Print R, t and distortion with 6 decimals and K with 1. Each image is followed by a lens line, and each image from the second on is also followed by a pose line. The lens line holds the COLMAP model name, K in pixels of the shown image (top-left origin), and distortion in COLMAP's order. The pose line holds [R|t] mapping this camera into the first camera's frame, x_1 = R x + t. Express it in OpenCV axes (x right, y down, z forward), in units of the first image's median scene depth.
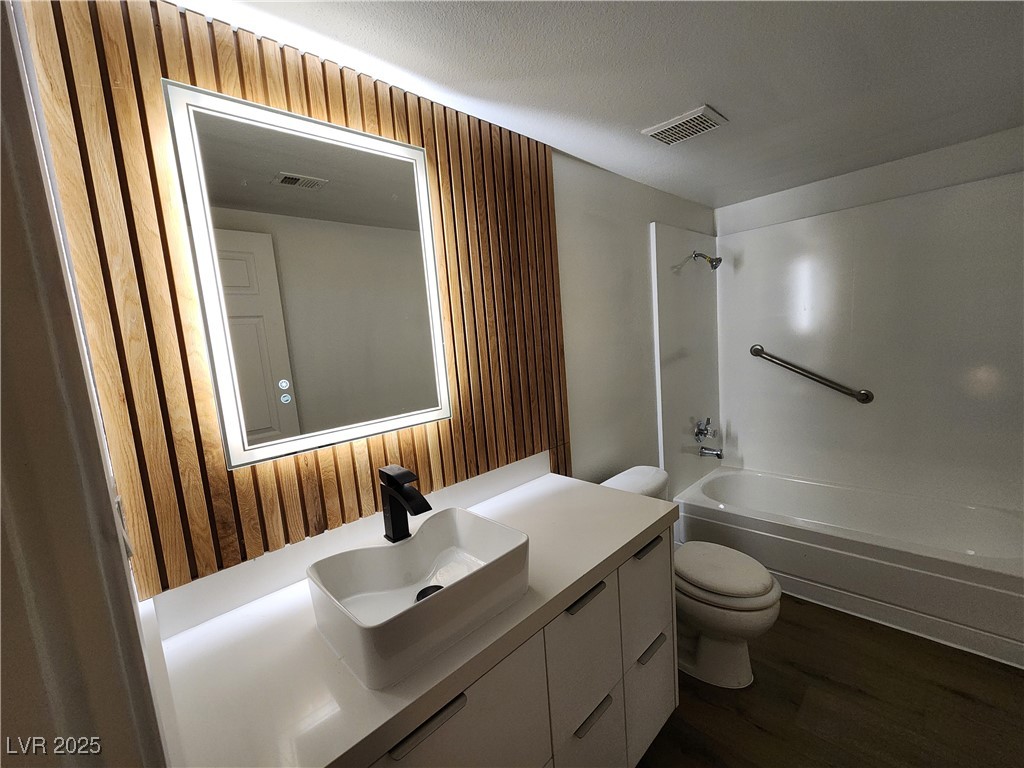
lens RADIAL K [[423.6, 0, 512.8], [0, 423.6, 385.1], [0, 0, 1]] dist [-0.000880, 0.000712]
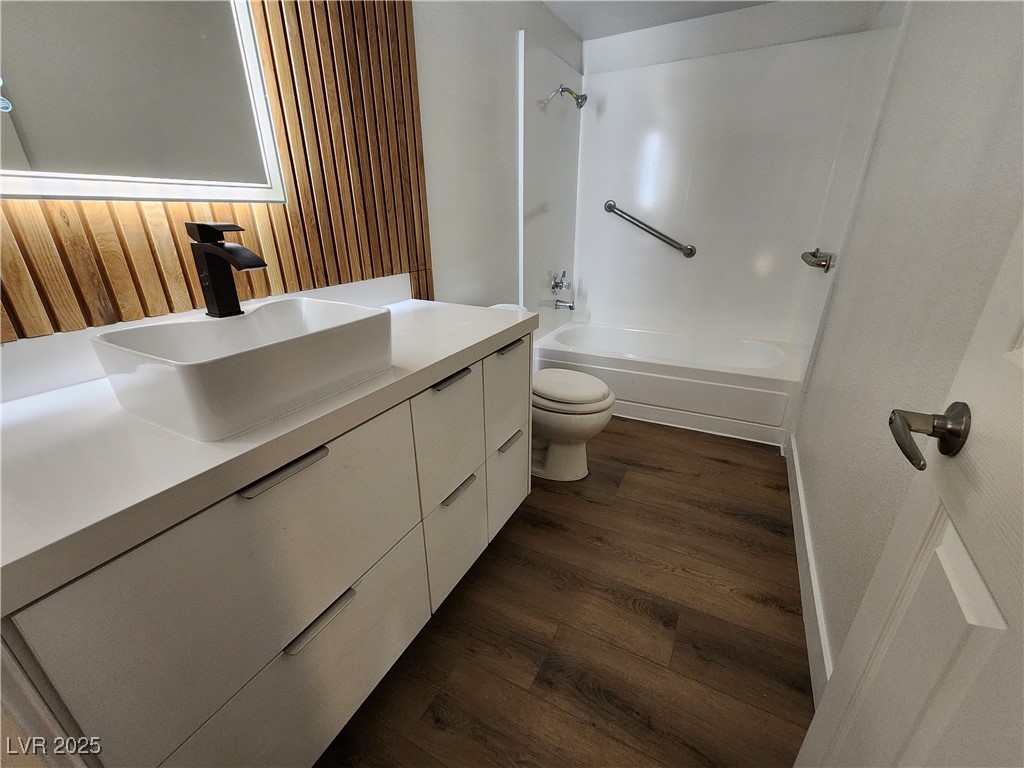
lens RADIAL K [[423.6, 0, 515.2], [0, 423.6, 386.7], [0, 0, 1]] dist [-0.000880, 0.000712]
pose [[0.946202, -0.049835, 0.319715, -0.004858], [-0.031508, 0.969183, 0.244318, 0.172187], [-0.322038, -0.241248, 0.915473, 0.015562]]
